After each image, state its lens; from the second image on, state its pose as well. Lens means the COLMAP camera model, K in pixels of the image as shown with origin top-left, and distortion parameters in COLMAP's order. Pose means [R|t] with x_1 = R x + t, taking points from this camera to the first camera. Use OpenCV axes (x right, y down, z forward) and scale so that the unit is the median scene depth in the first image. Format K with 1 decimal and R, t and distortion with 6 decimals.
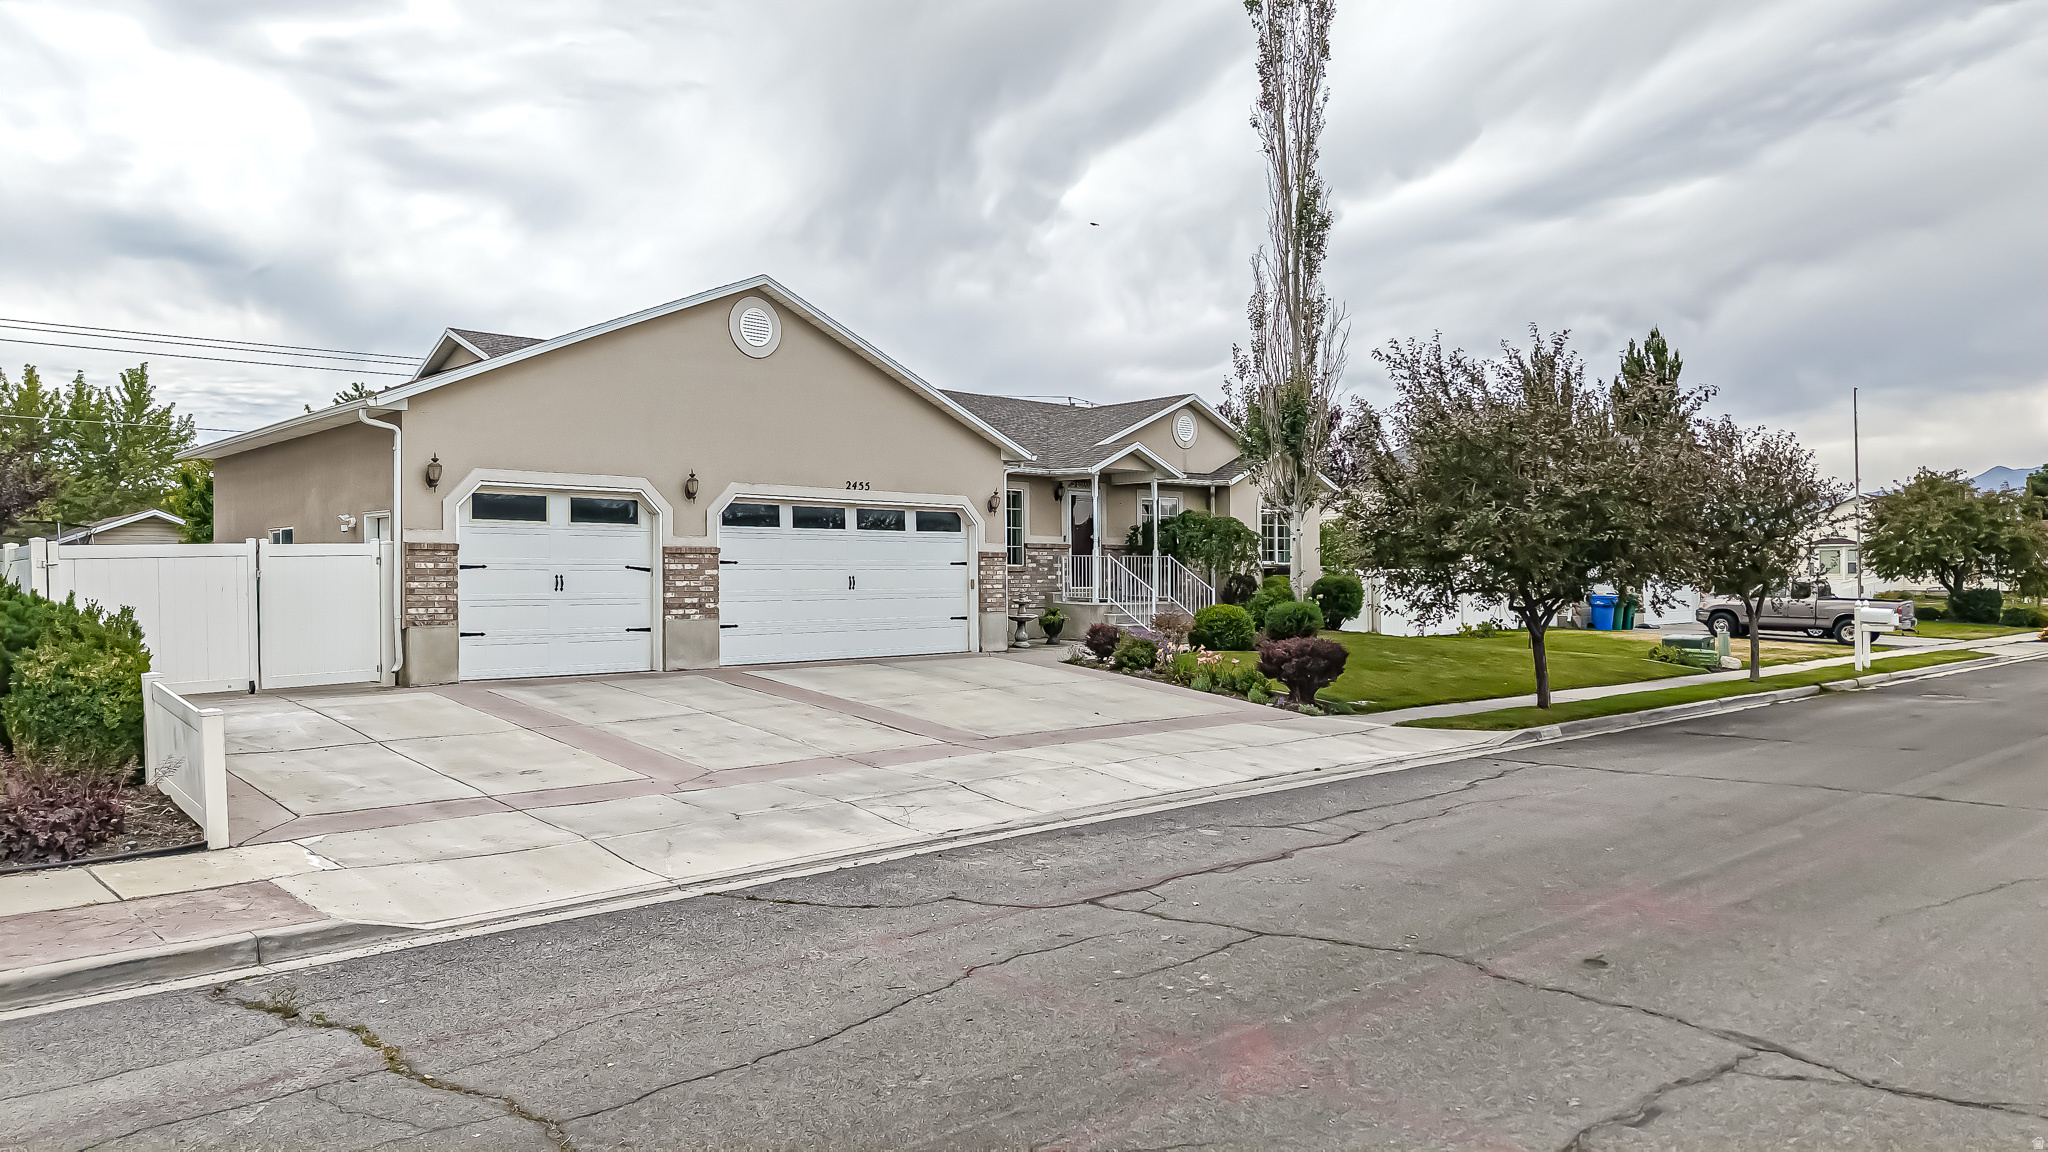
lens RADIAL K [[1368.9, 0, 1024.0], [0, 1368.9, 576.0], [0, 0, 1]] dist [0.048666, -0.050474]
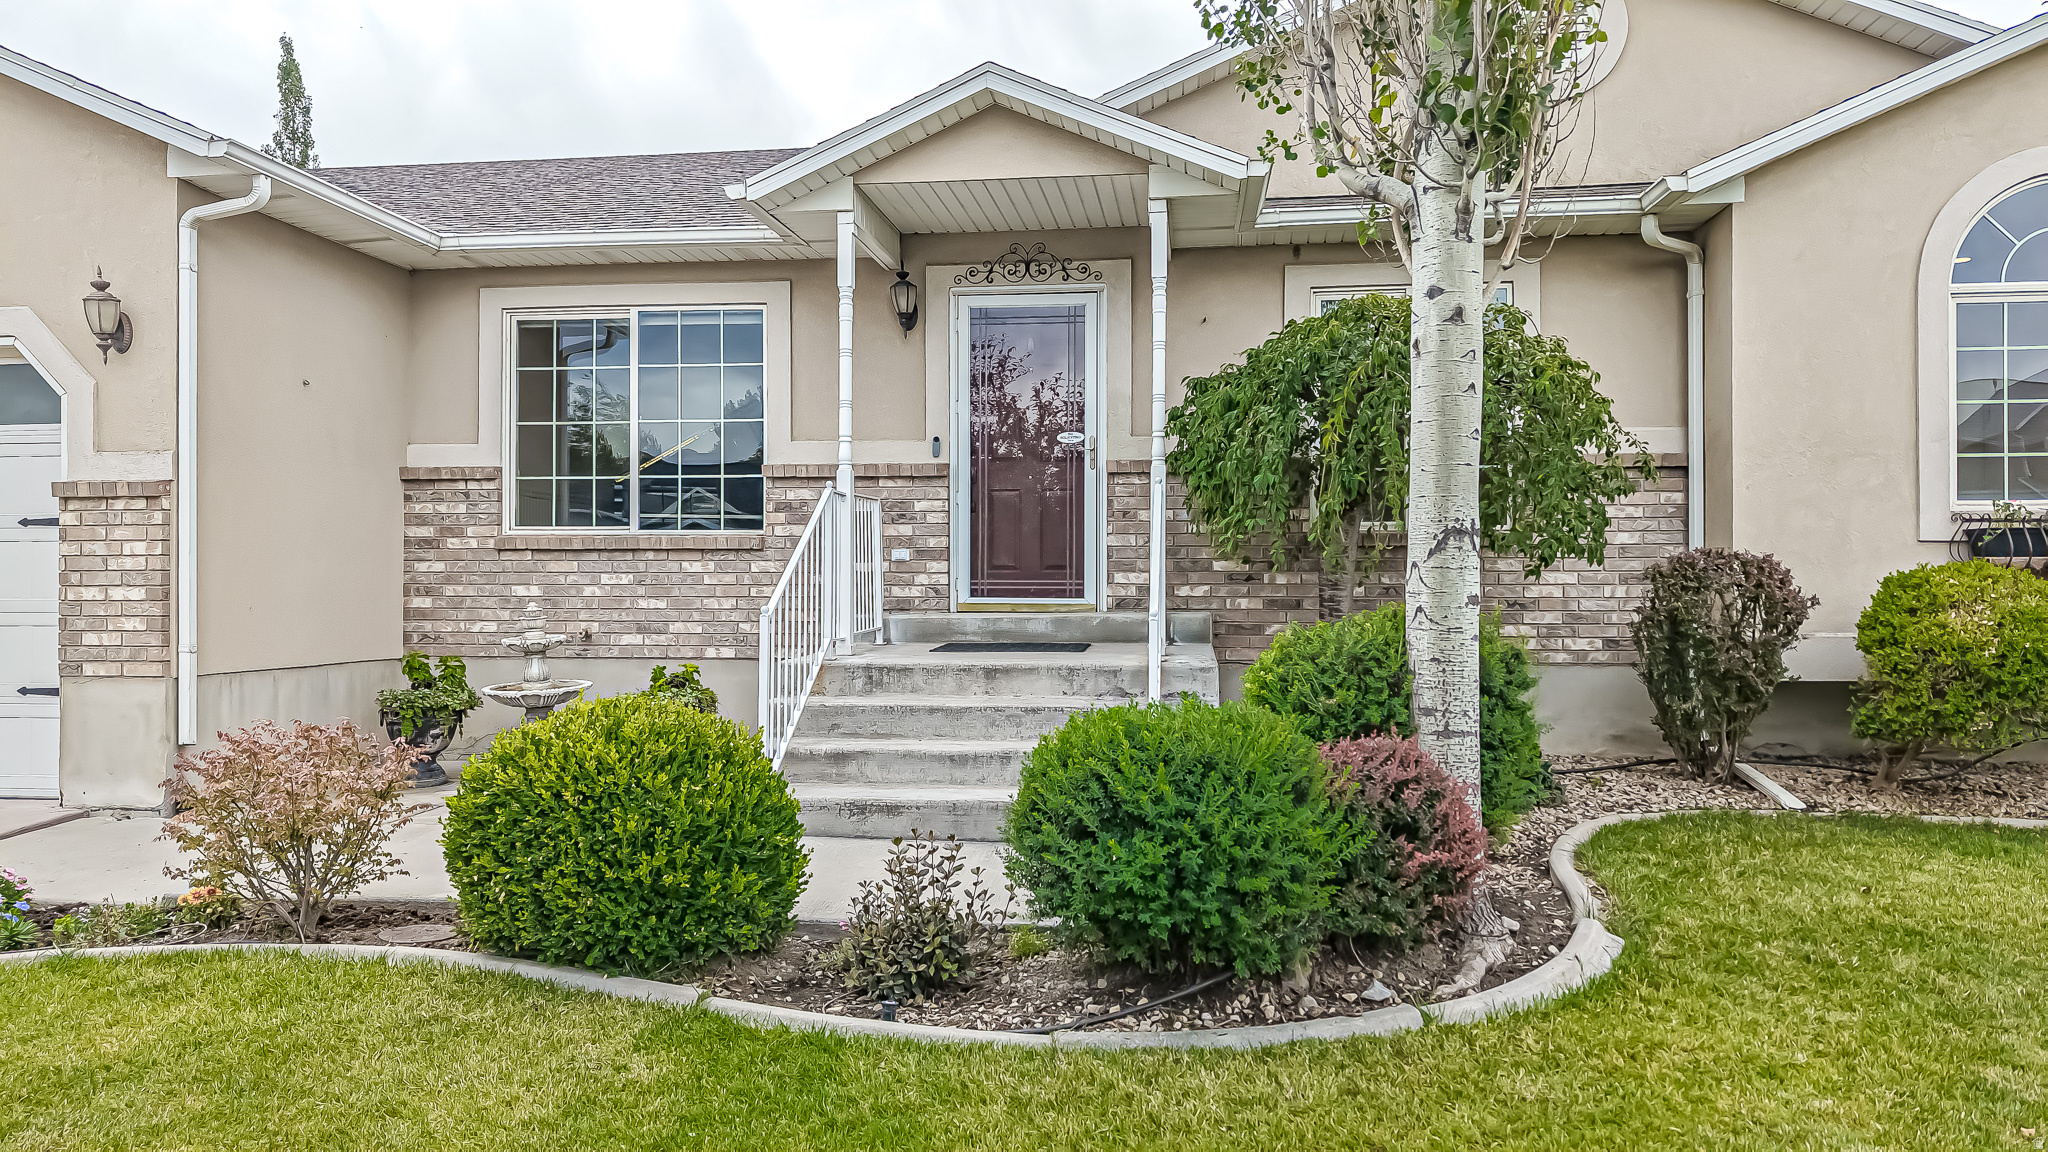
lens RADIAL K [[1371.8, 0, 1015.2], [0, 1371.8, 575.7], [0, 0, 1]] dist [0.009976, -0.002816]
pose [[0.631196, 0.004032, -0.775613, 0.405891], [-0.001920, 0.999992, 0.003636, 0.002072], [0.775621, -0.000806, 0.631199, 1.128892]]
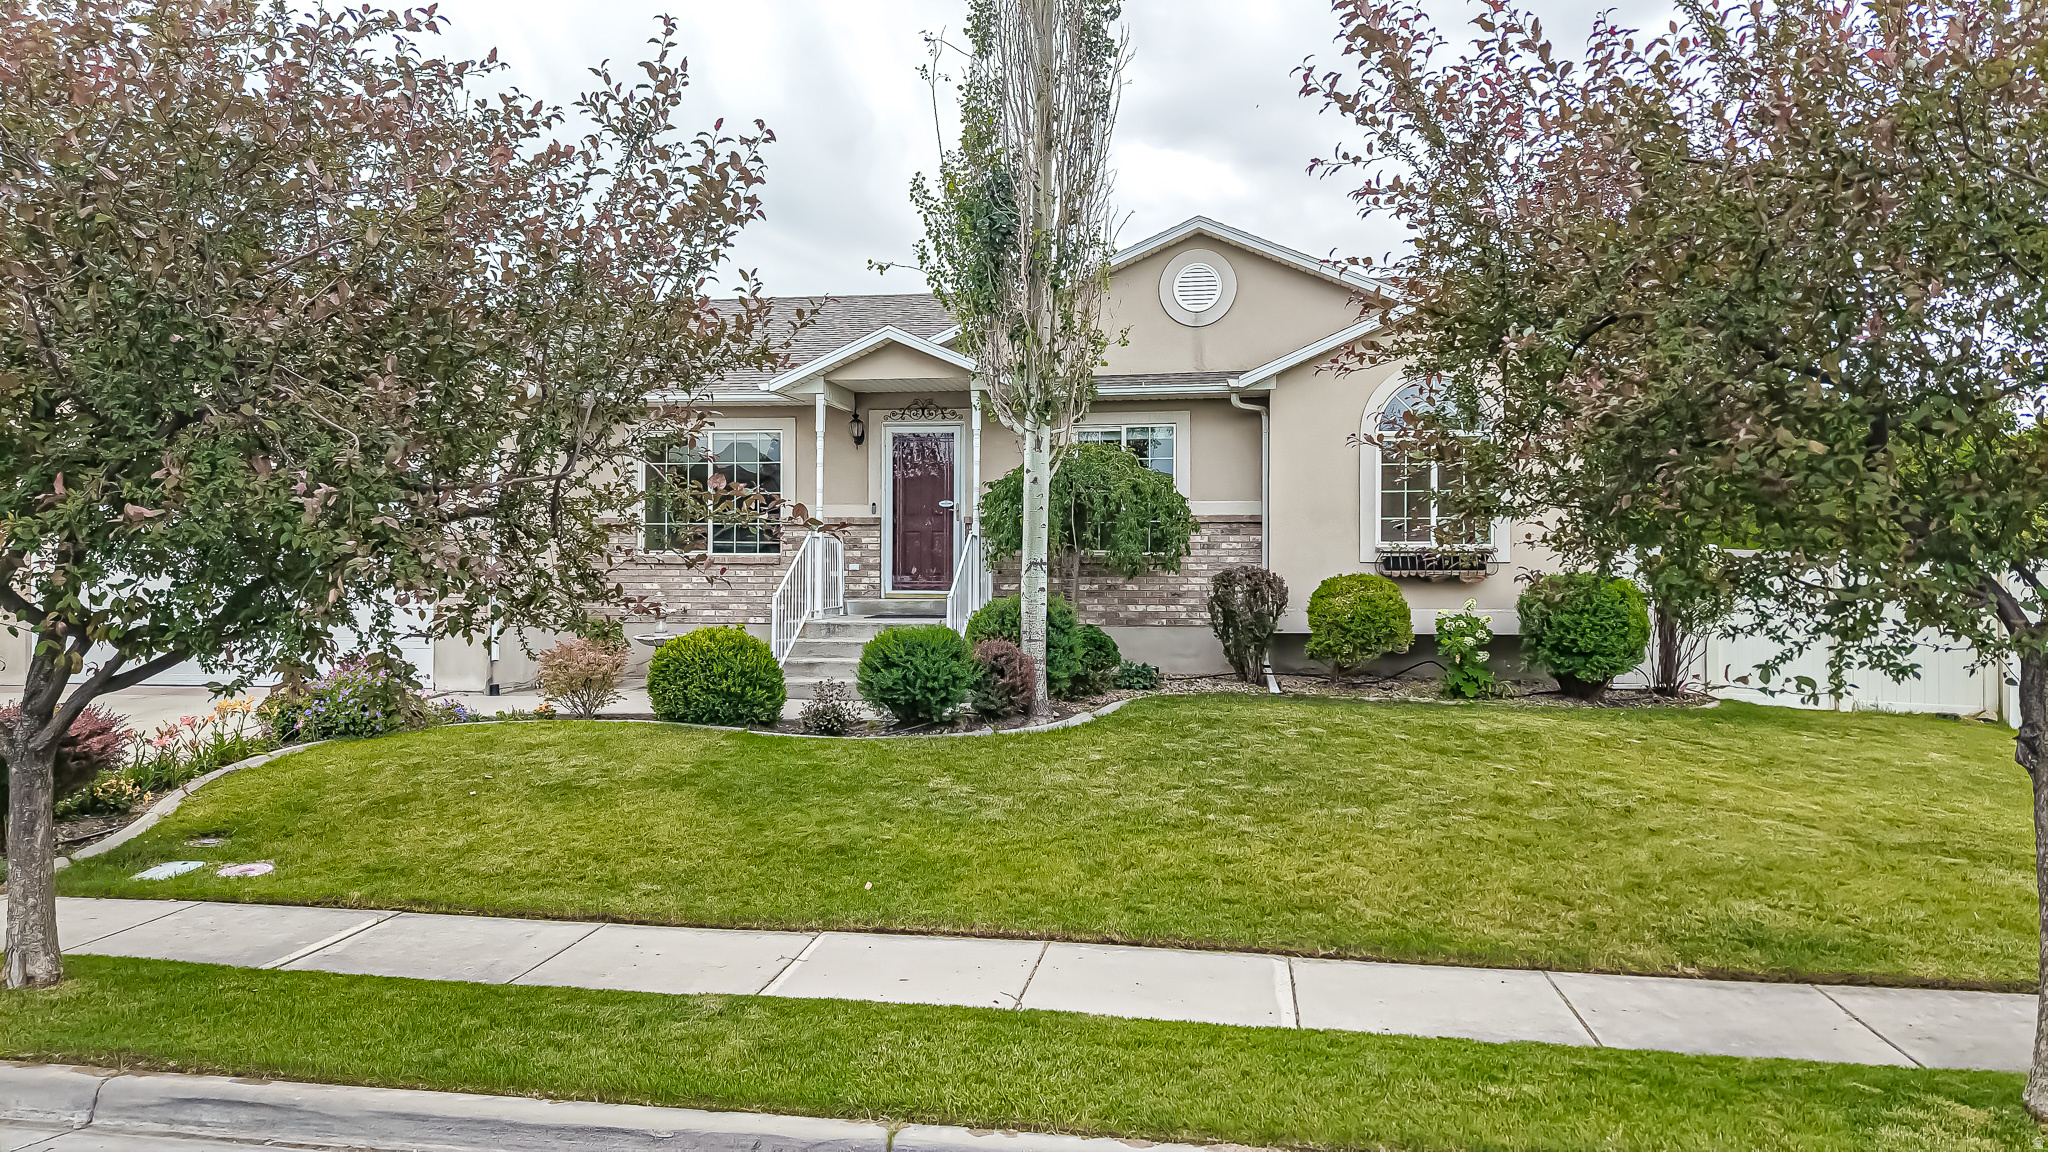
lens RADIAL K [[1368.9, 0, 1024.0], [0, 1368.9, 576.0], [0, 0, 1]] dist [0.048666, -0.050474]
pose [[0.609365, 0.004986, -0.792874, 0.753176], [-0.003884, 0.999987, 0.003303, -0.000869], [0.792881, 0.001067, 0.609376, 0.960025]]
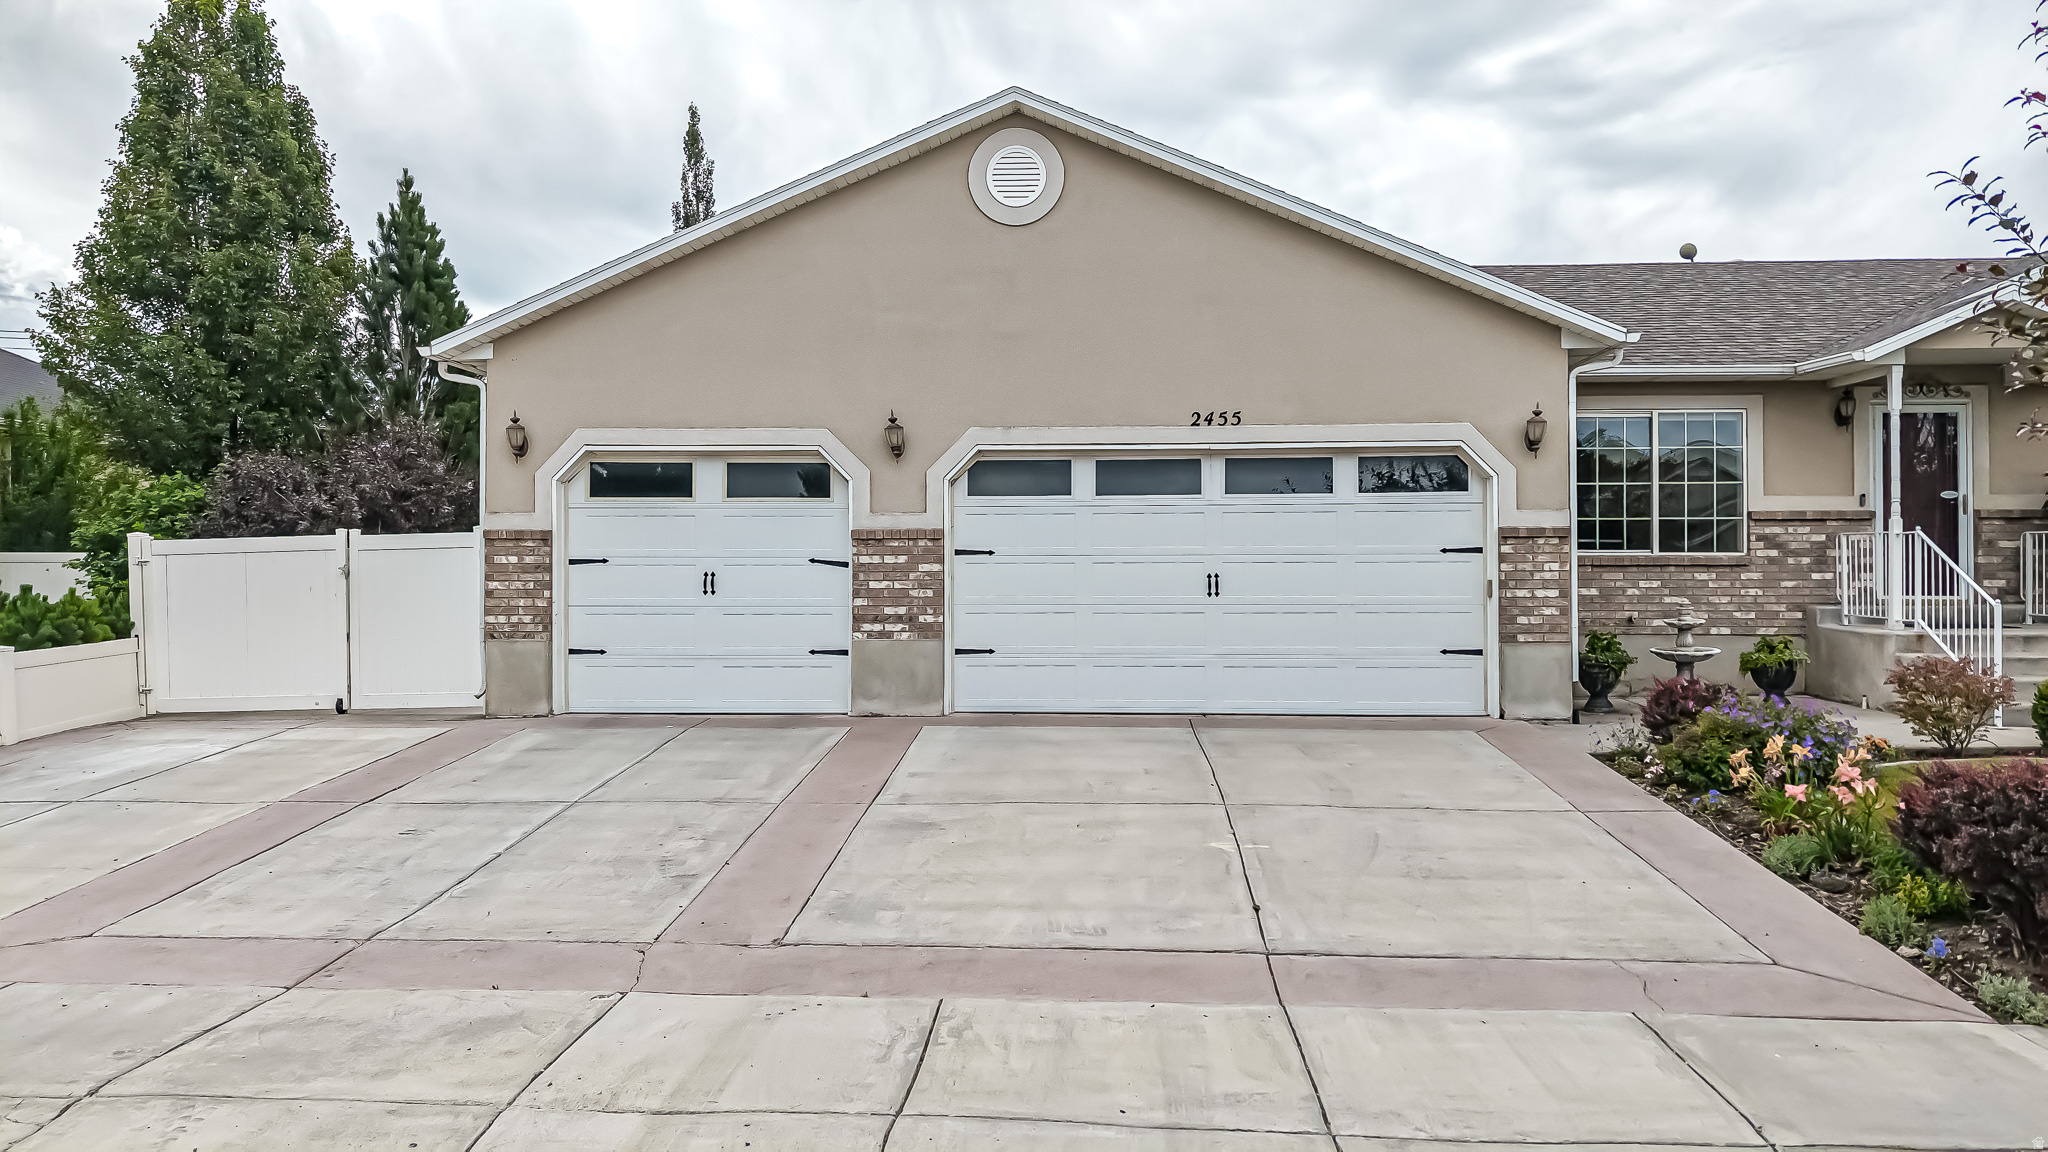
lens RADIAL K [[1382.4, 0, 1024.0], [0, 1382.4, 576.0], [0, 0, 1]] dist [0.044218, -0.050451]
pose [[0.682226, 0.001559, -0.731140, 0.273349], [-0.000780, 0.999999, 0.001404, 0.000101], [0.731141, -0.000388, 0.682226, 0.579468]]
